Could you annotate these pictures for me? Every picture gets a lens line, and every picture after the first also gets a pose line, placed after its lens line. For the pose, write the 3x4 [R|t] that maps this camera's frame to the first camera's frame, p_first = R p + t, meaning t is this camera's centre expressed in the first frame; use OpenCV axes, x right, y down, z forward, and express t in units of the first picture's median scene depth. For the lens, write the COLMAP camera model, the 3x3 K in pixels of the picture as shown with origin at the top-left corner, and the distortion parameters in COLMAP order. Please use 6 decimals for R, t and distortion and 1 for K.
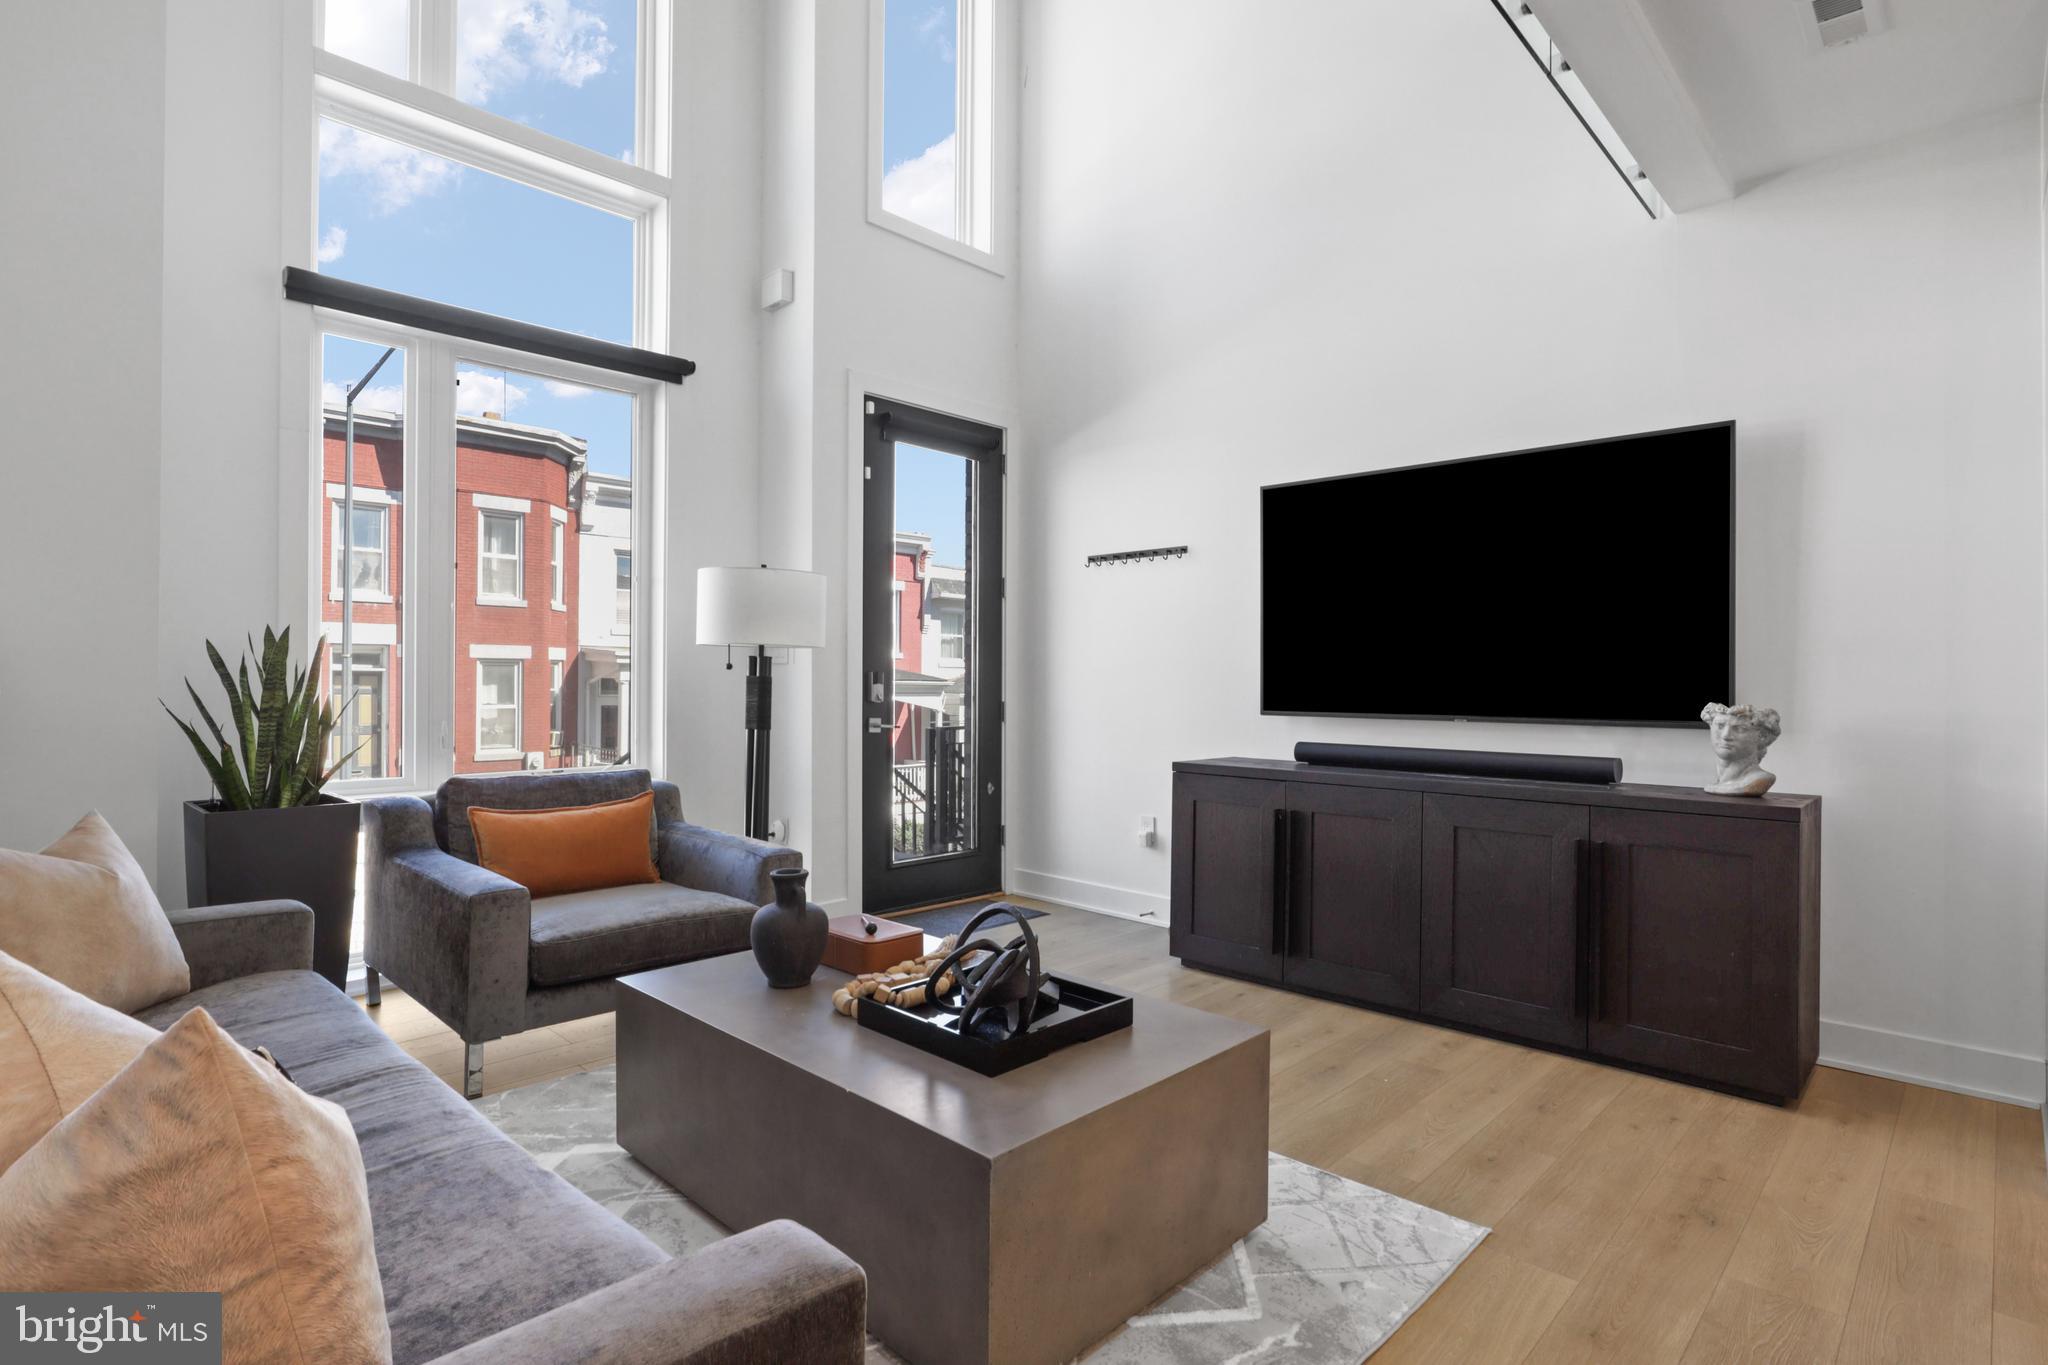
lens RADIAL K [[1028.9, 0, 1019.9], [0, 1028.9, 676.9], [0, 0, 1]] dist [-0.017097, 0.009329]
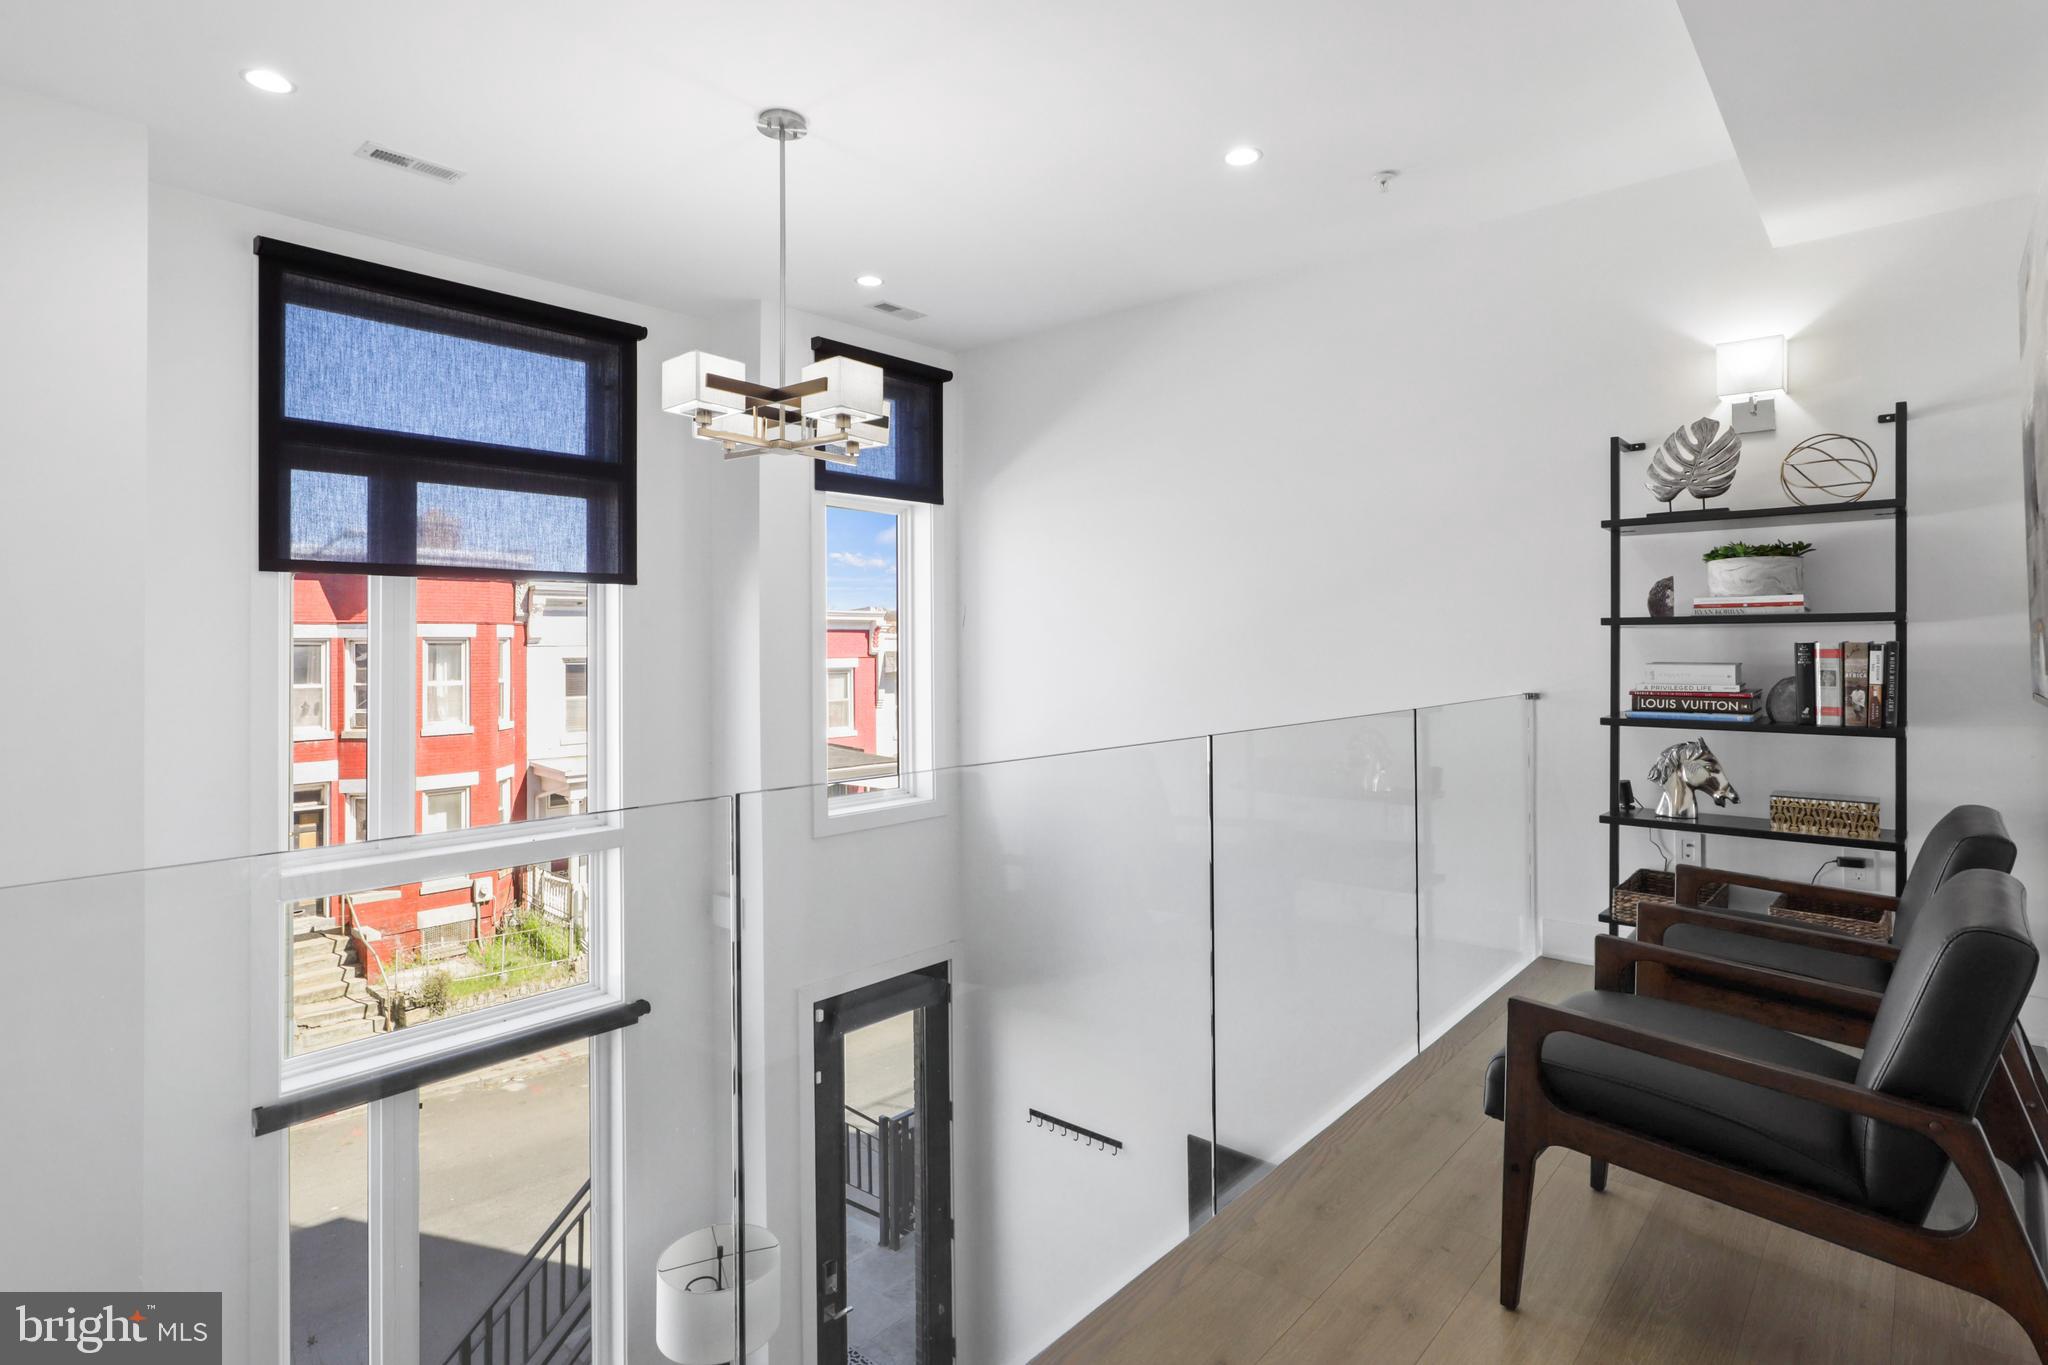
lens RADIAL K [[1028.9, 0, 1024.5], [0, 1028.9, 639.8], [0, 0, 1]] dist [-0.017097, 0.009329]
pose [[0.998792, -0.012751, 0.047465, 0.015897], [0.013090, 0.999891, -0.006841, -0.557502], [-0.047372, 0.007454, 0.998849, -0.051556]]
